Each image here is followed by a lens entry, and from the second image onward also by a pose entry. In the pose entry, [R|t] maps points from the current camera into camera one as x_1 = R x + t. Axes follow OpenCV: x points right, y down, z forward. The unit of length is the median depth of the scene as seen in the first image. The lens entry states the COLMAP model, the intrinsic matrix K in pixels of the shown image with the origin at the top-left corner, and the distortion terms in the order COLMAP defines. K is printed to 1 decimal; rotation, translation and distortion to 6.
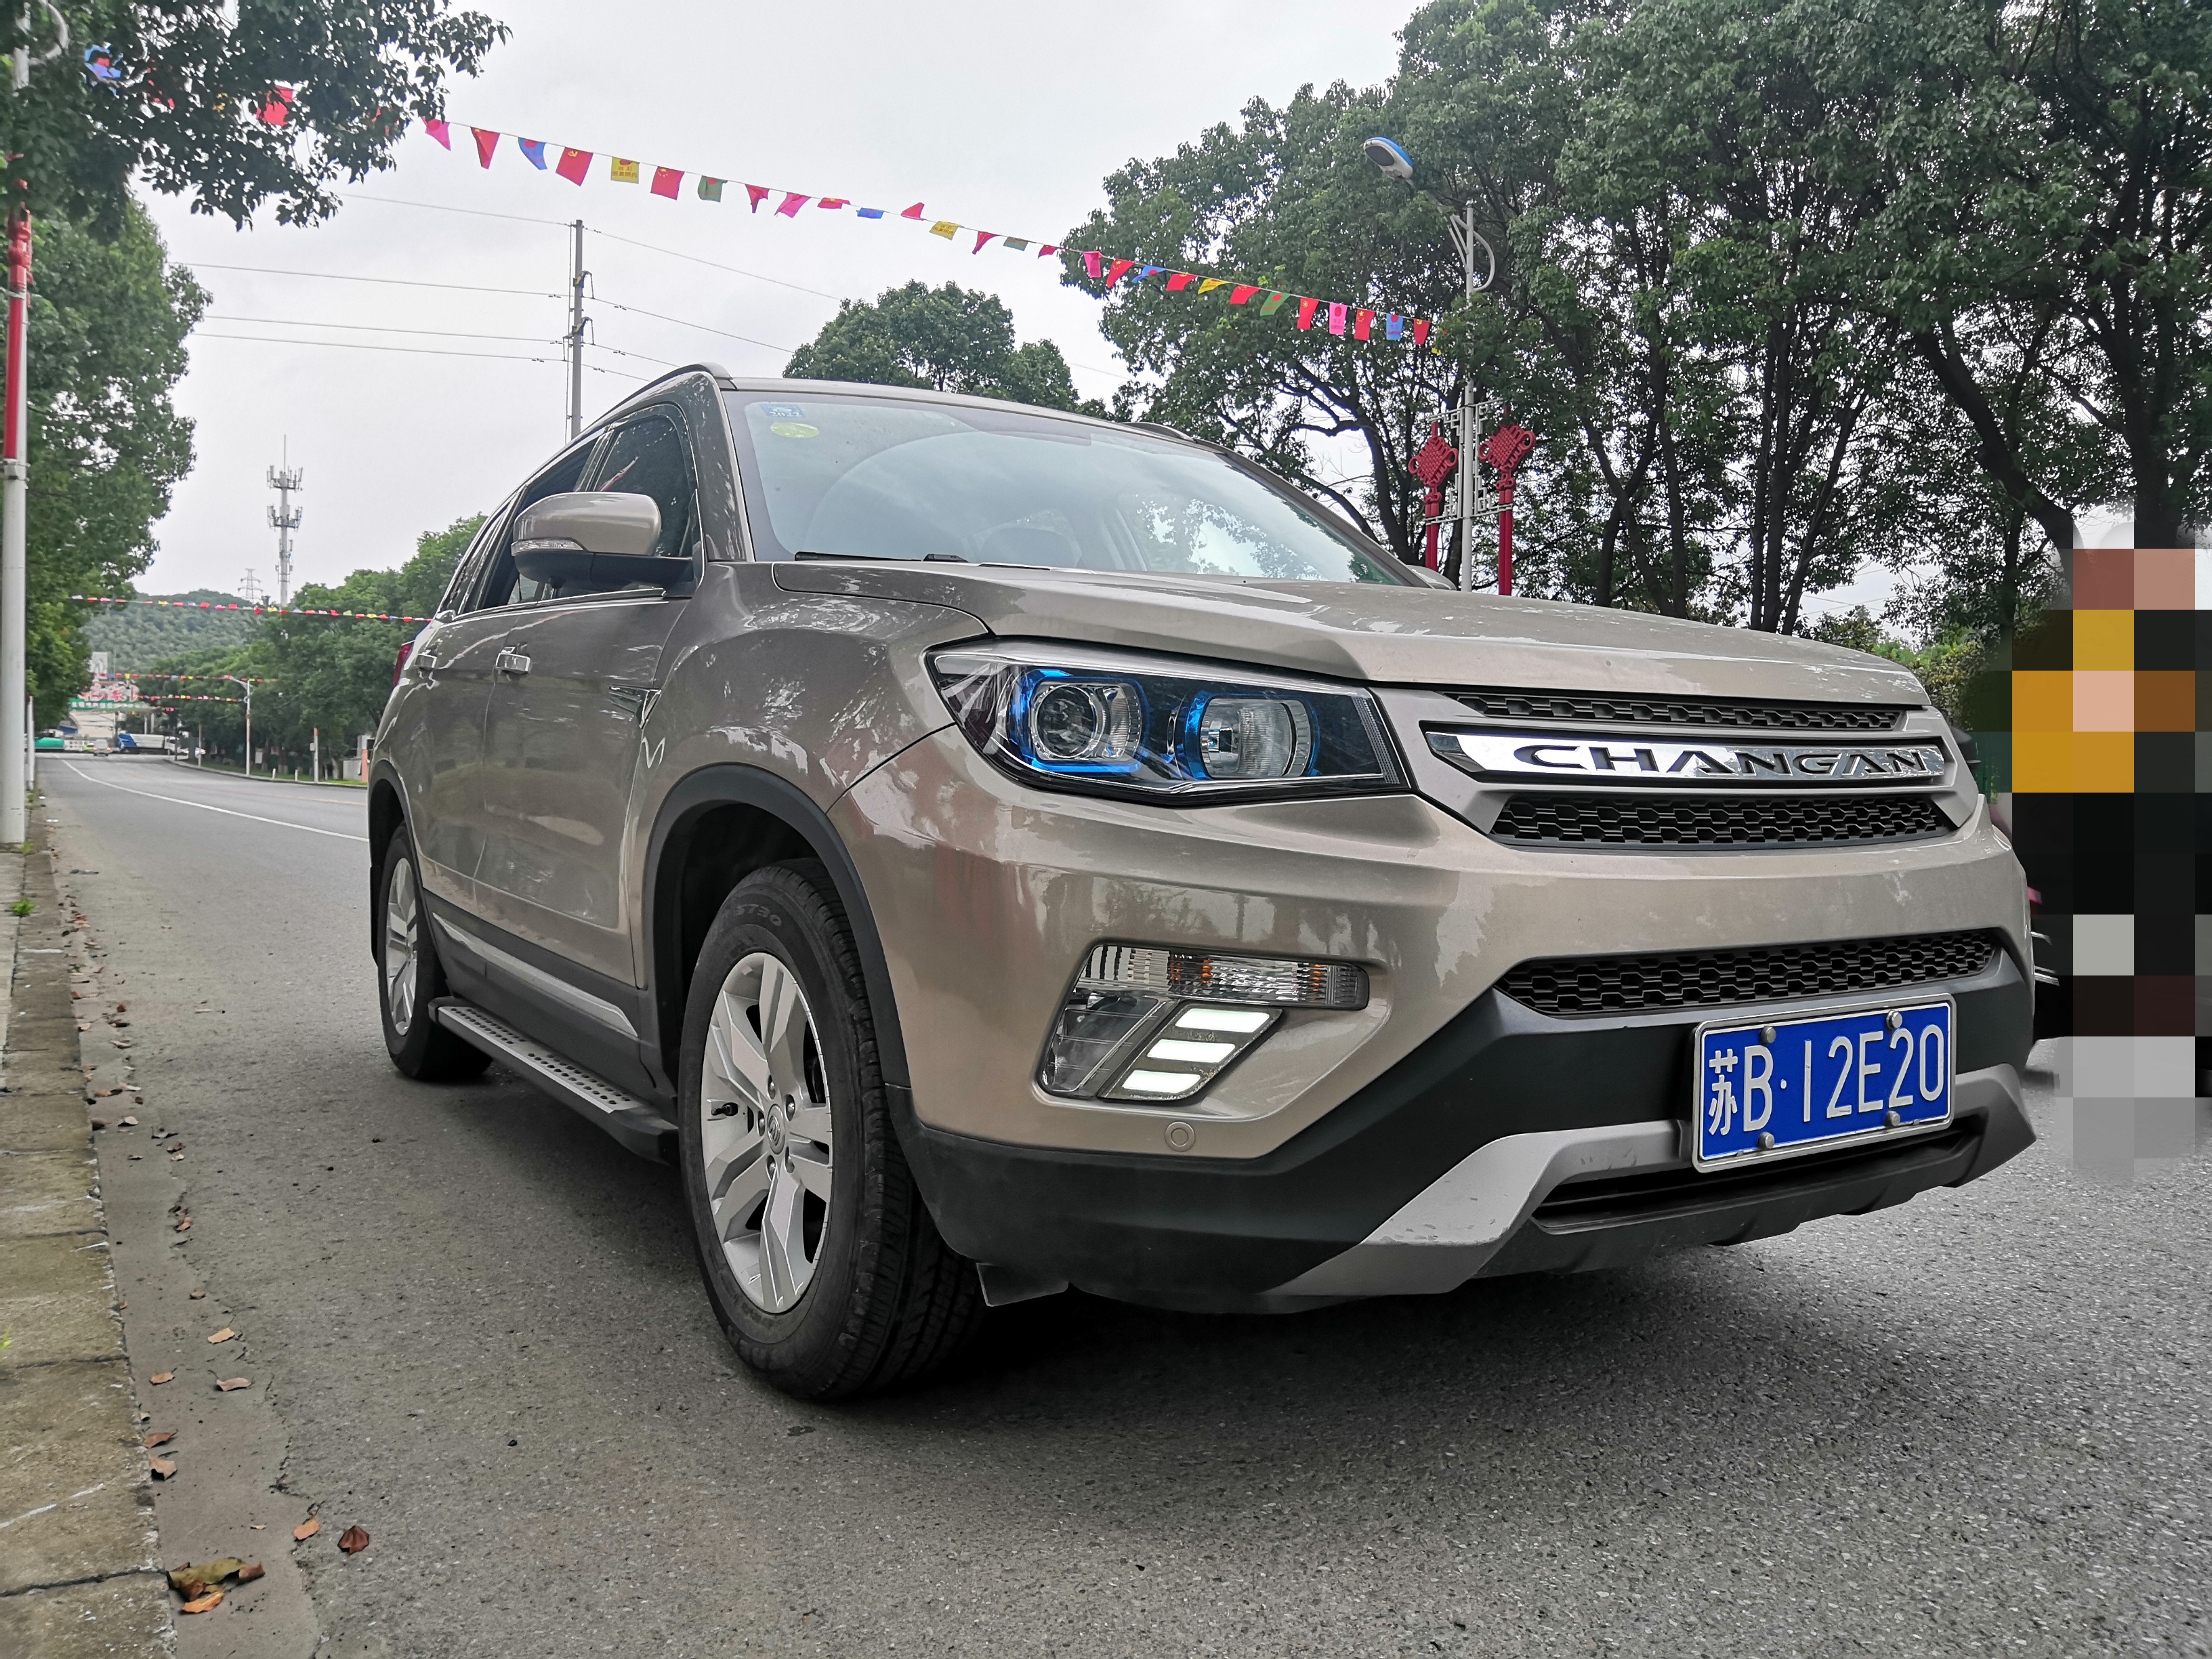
lens RADIAL K [[1716.4, 0, 1105.3], [0, 1716.4, 810.1], [0, 0, 1]] dist [0.009527, 0.010730]
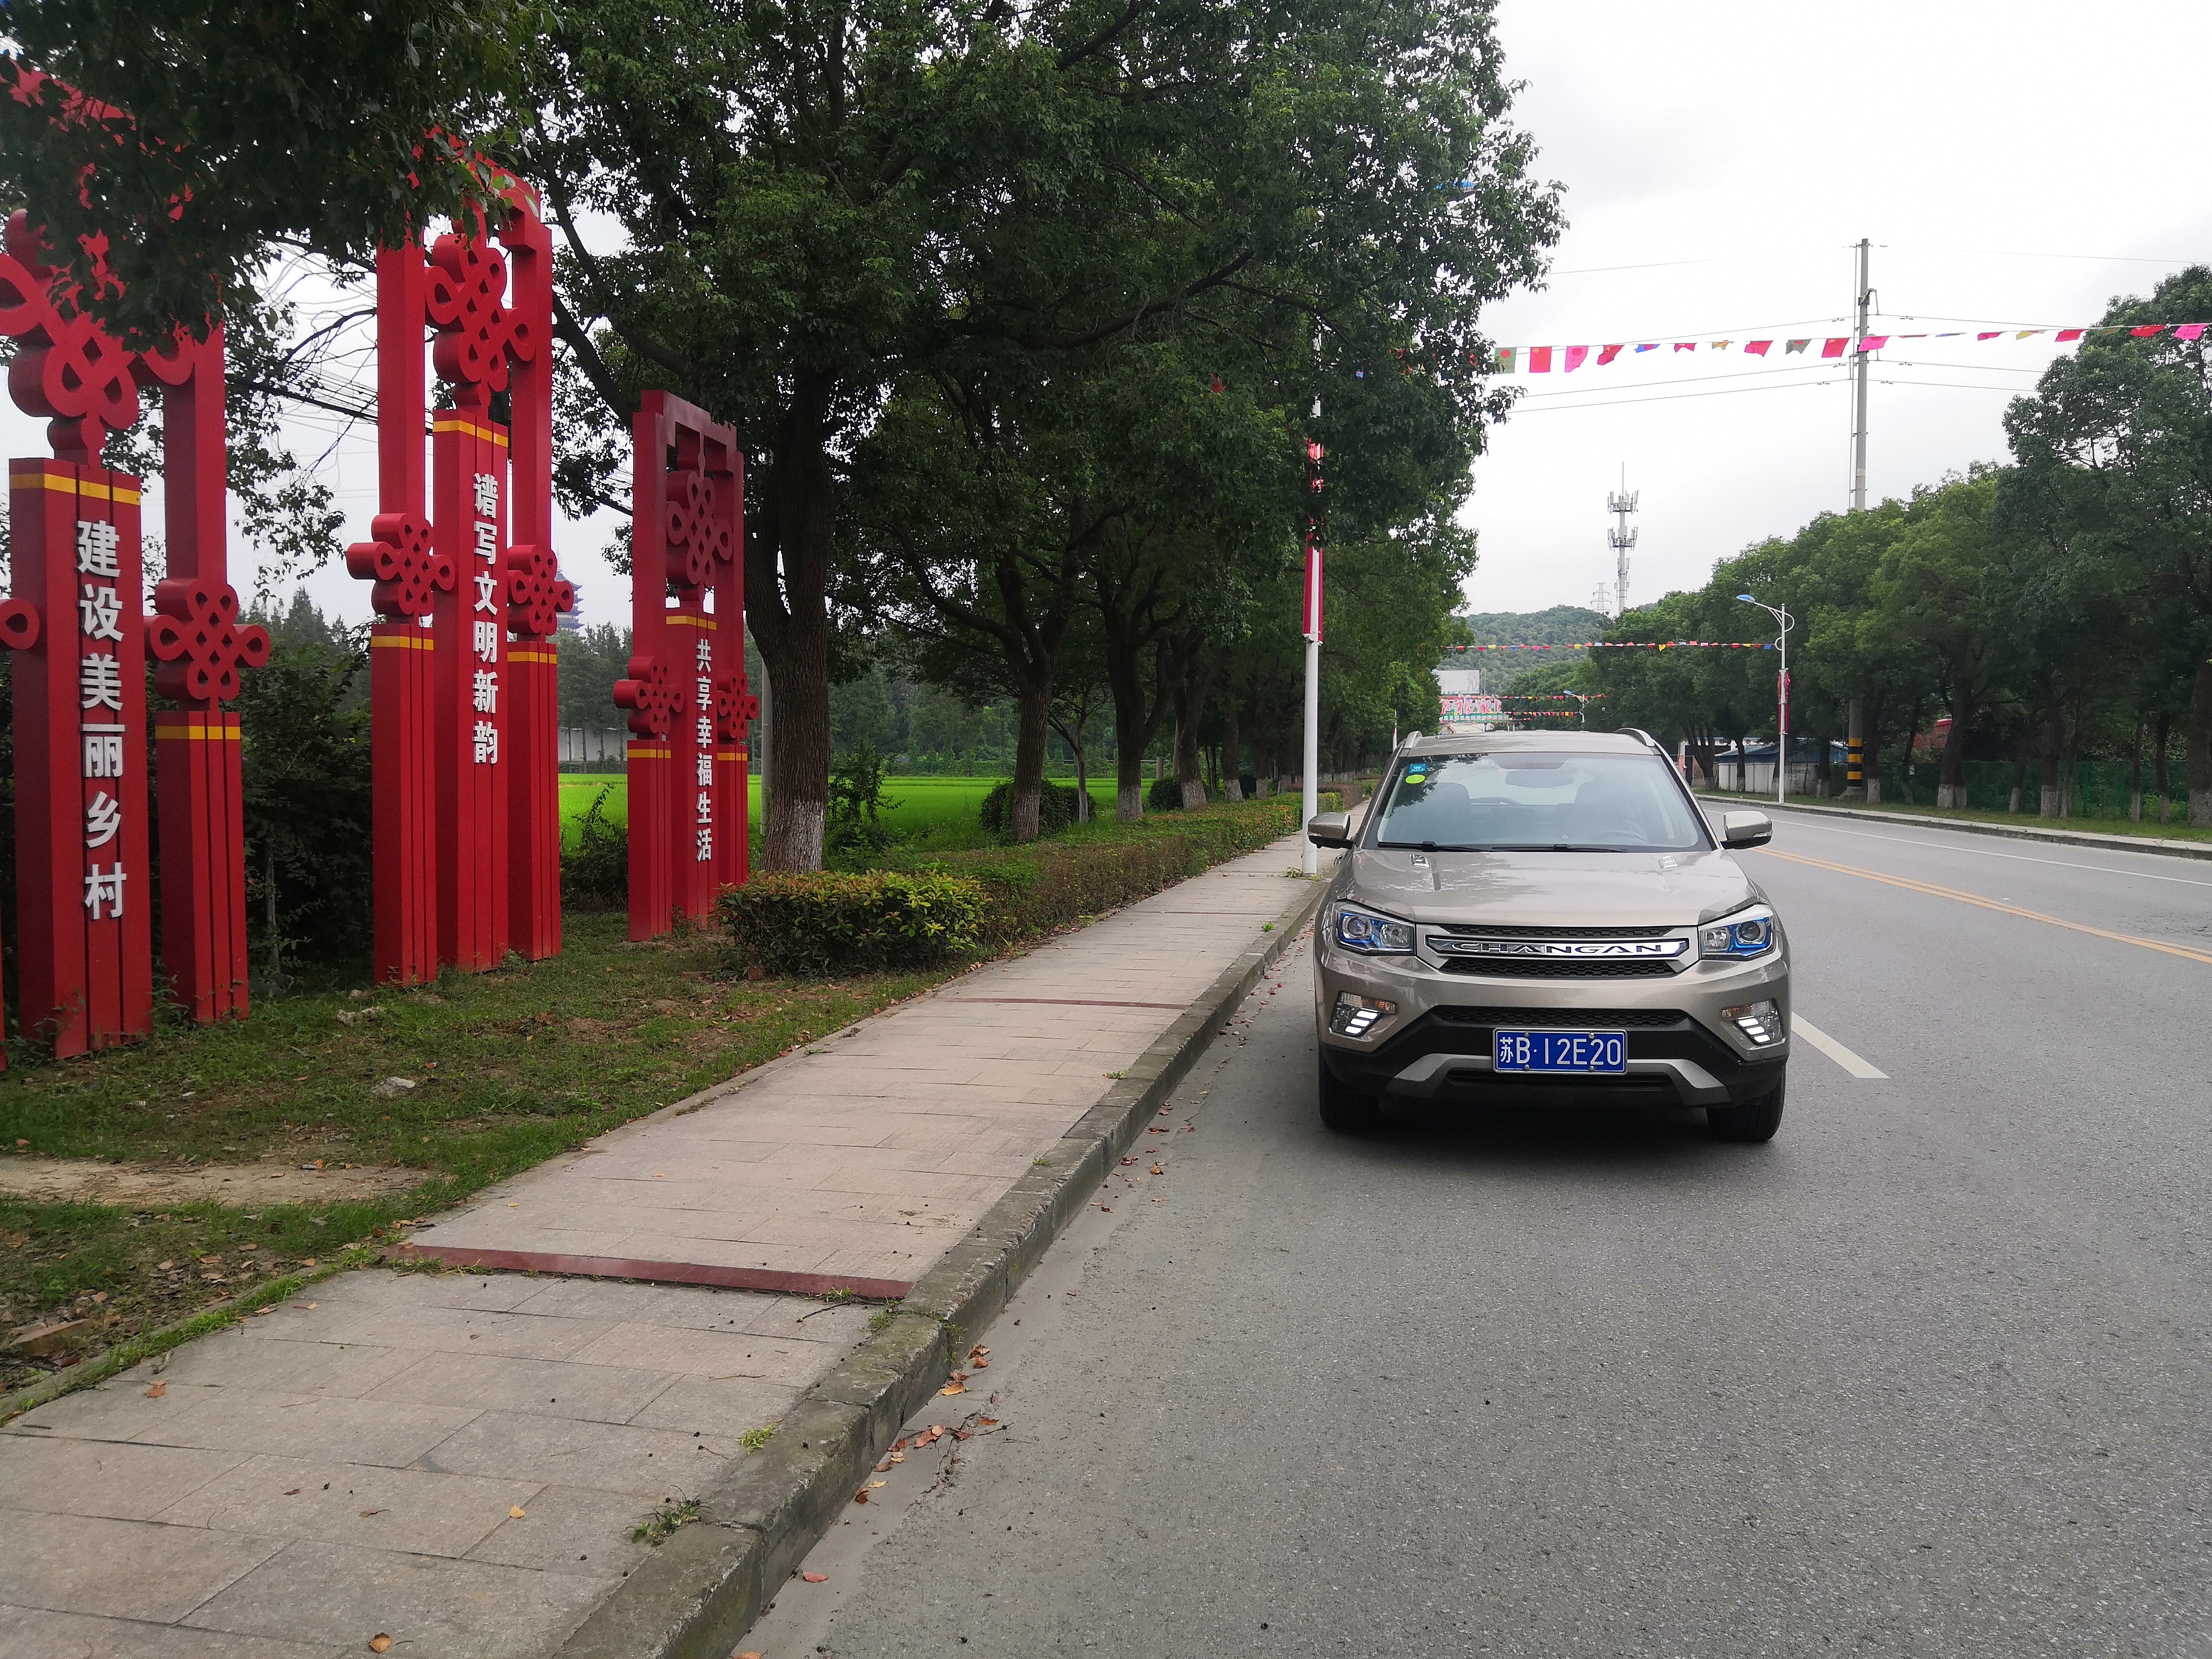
lens RADIAL K [[1732.8, 0, 1101.7], [0, 1732.8, 831.9], [0, 0, 1]] dist [-0.026825, 0.013644]
pose [[0.736188, 0.016770, -0.676569, 0.143539], [-0.006959, 0.999828, 0.017210, -0.021918], [0.676741, -0.007962, 0.736178, -0.140823]]
